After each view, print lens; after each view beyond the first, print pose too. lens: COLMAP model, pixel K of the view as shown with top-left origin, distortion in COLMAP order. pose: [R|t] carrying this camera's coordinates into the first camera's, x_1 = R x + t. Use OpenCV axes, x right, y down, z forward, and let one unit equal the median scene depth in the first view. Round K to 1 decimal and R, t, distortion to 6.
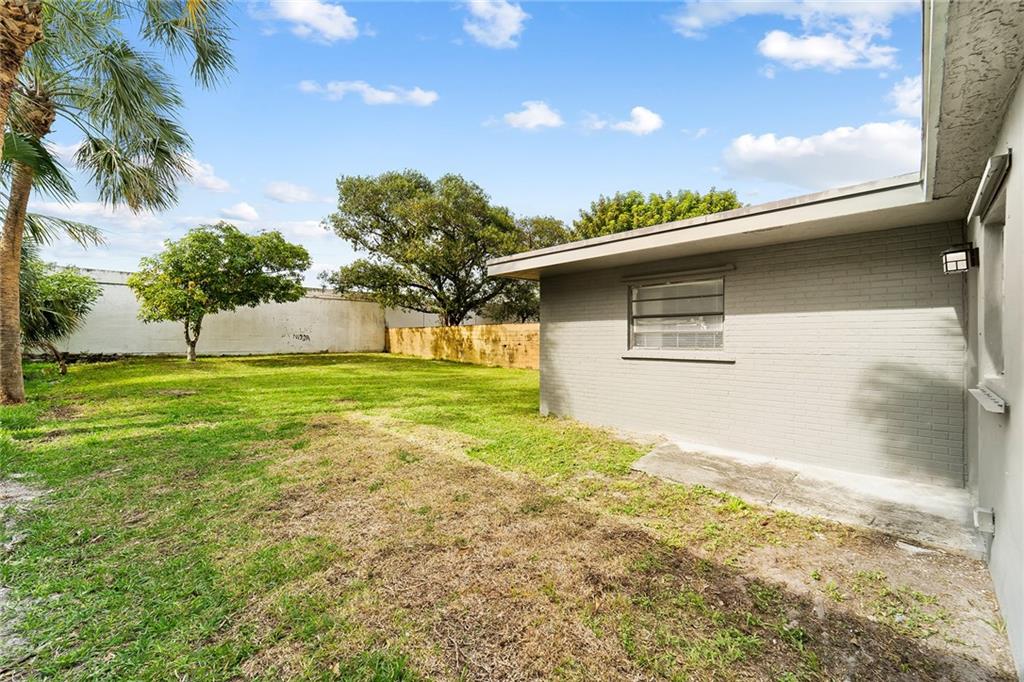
lens RADIAL K [[412.5, 0, 516.7], [0, 412.5, 334.7], [0, 0, 1]] dist [-0.000361, -0.000690]
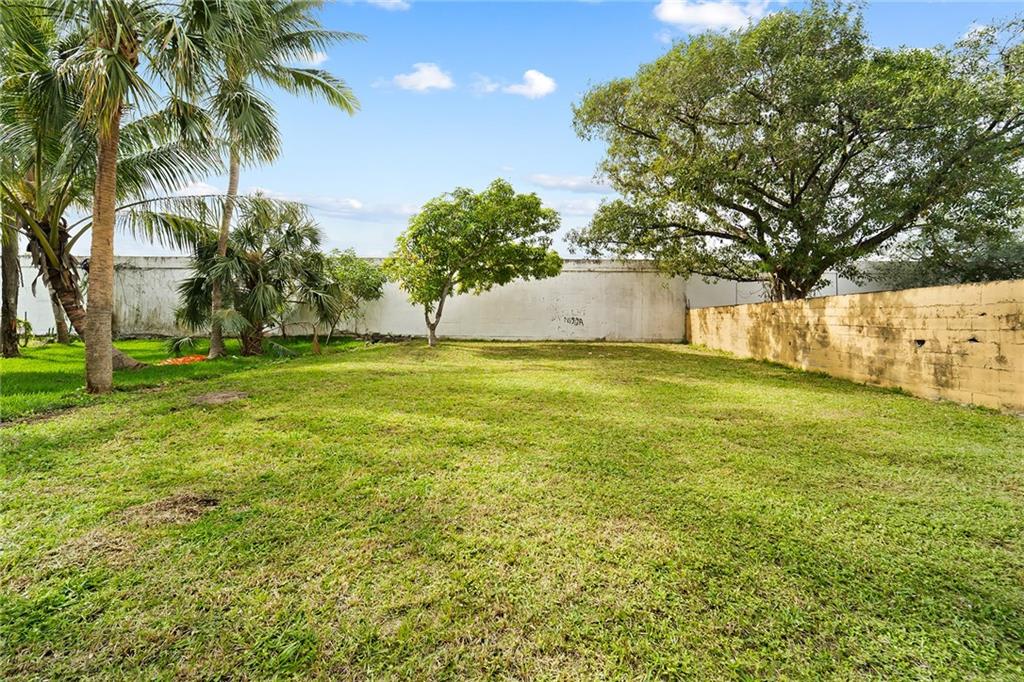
lens RADIAL K [[415.7, 0, 514.3], [0, 415.7, 324.7], [0, 0, 1]] dist [0.000168, -0.000198]
pose [[0.685644, 0.008813, -0.727883, -0.003454], [-0.002062, 0.999946, 0.010165, 0.005530], [0.727934, -0.005469, 0.685626, 0.365283]]
